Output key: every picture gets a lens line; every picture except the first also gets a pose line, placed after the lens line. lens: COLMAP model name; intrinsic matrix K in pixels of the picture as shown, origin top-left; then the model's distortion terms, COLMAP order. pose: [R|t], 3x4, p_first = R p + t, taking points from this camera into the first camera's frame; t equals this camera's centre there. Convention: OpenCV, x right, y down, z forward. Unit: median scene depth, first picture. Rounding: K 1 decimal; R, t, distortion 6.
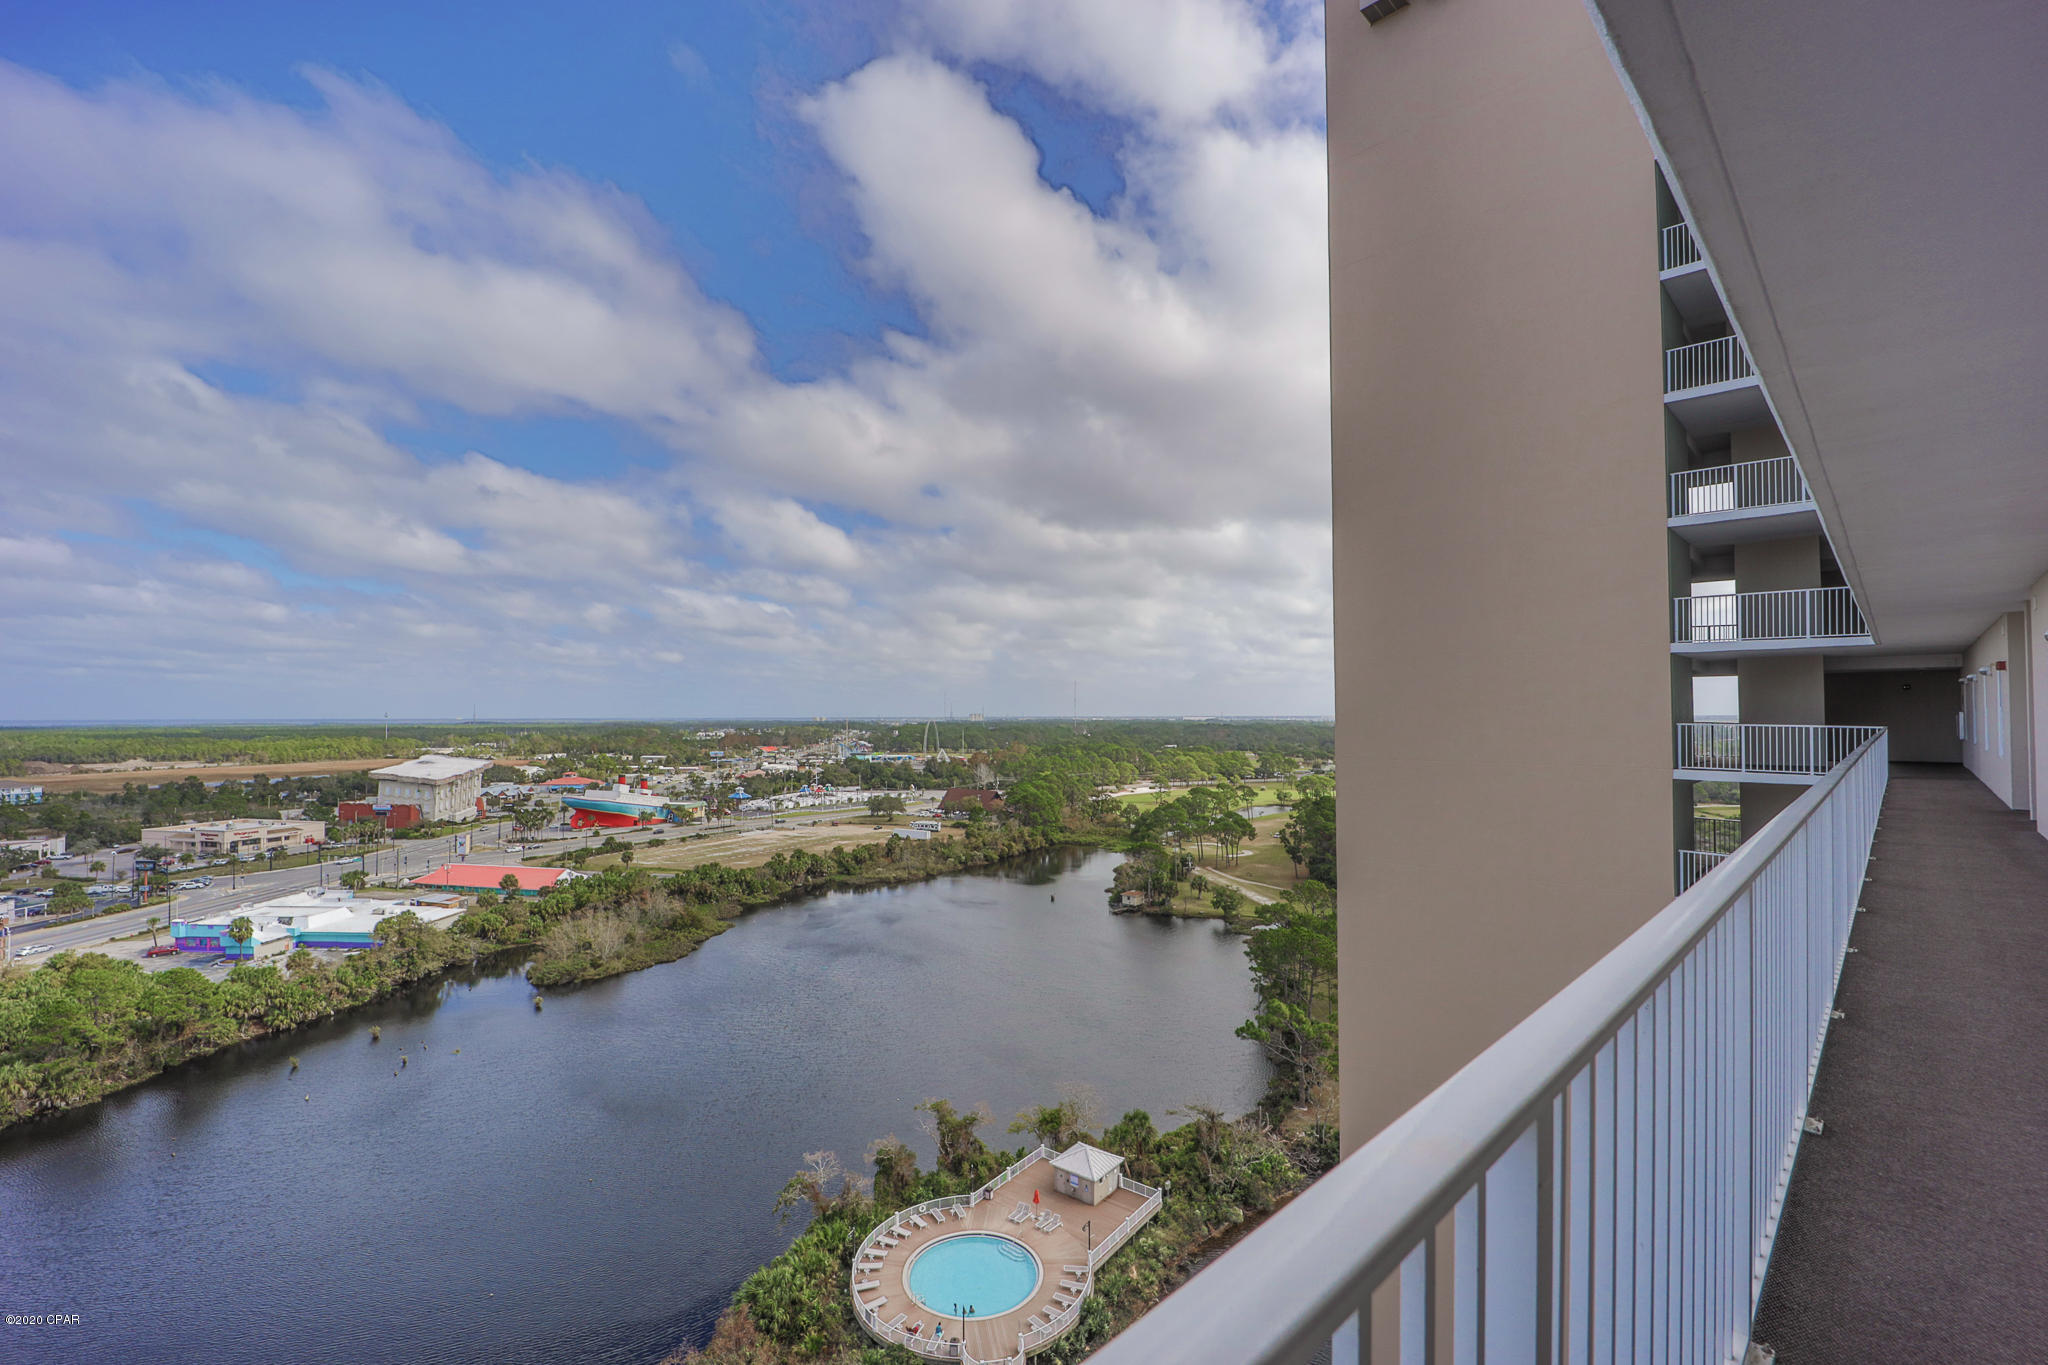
lens RADIAL K [[874.4, 0, 1027.4], [0, 874.4, 688.7], [0, 0, 1]] dist [-0.002094, -0.007546]
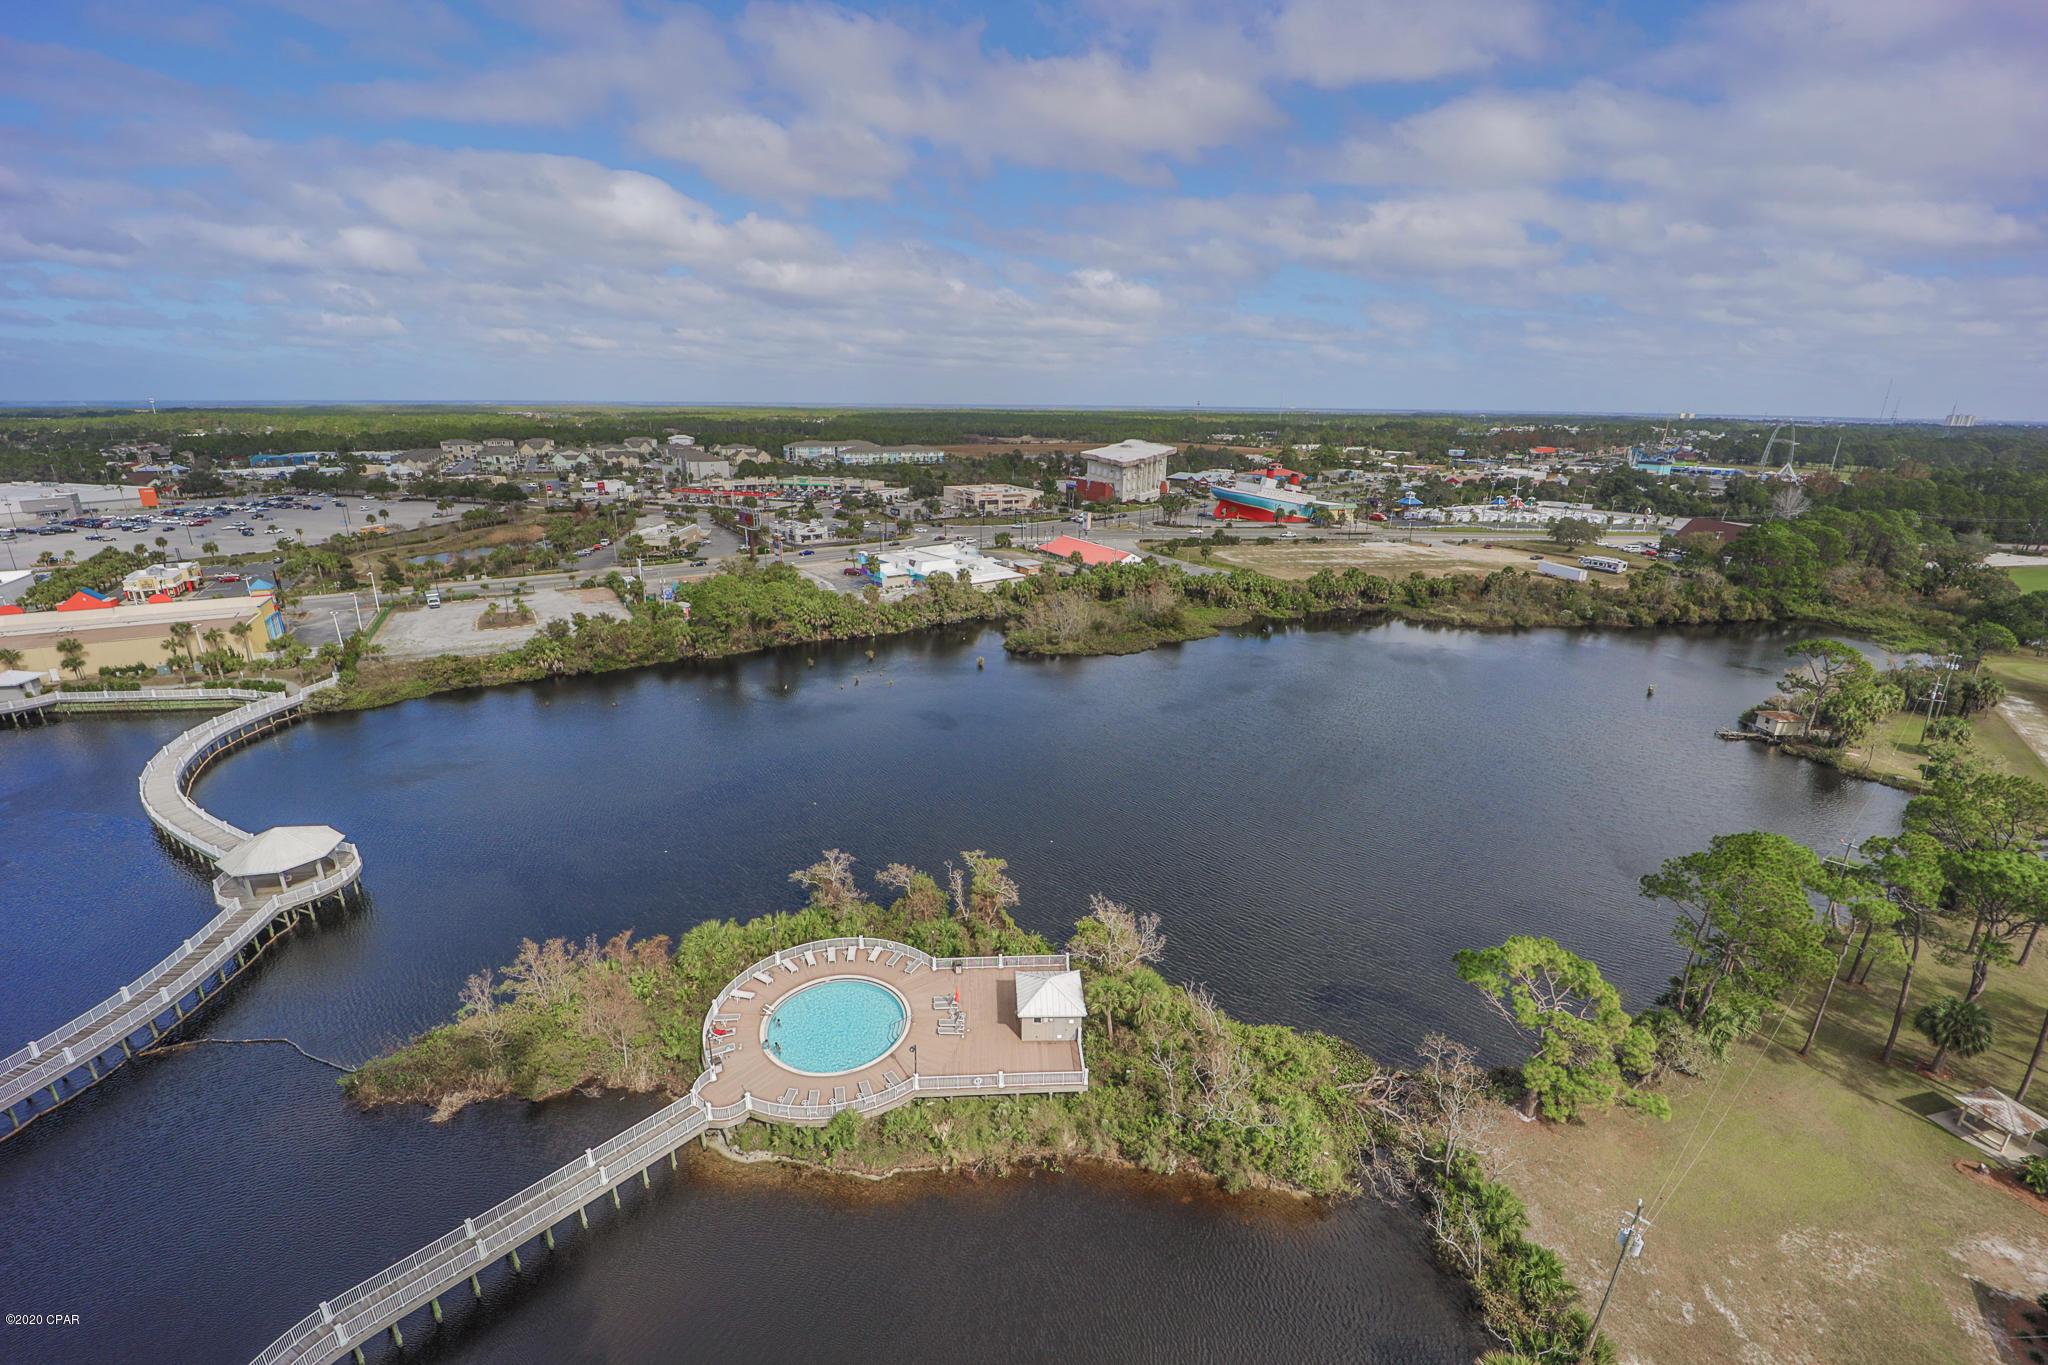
lens RADIAL K [[885.2, 0, 1024.0], [0, 885.2, 682.5], [0, 0, 1]] dist [-0.000596, -0.004083]
pose [[0.643182, 0.240207, -0.727061, 0.170799], [0.010663, 0.946619, 0.322177, 0.003614], [0.765639, -0.214971, 0.606287, 0.164079]]
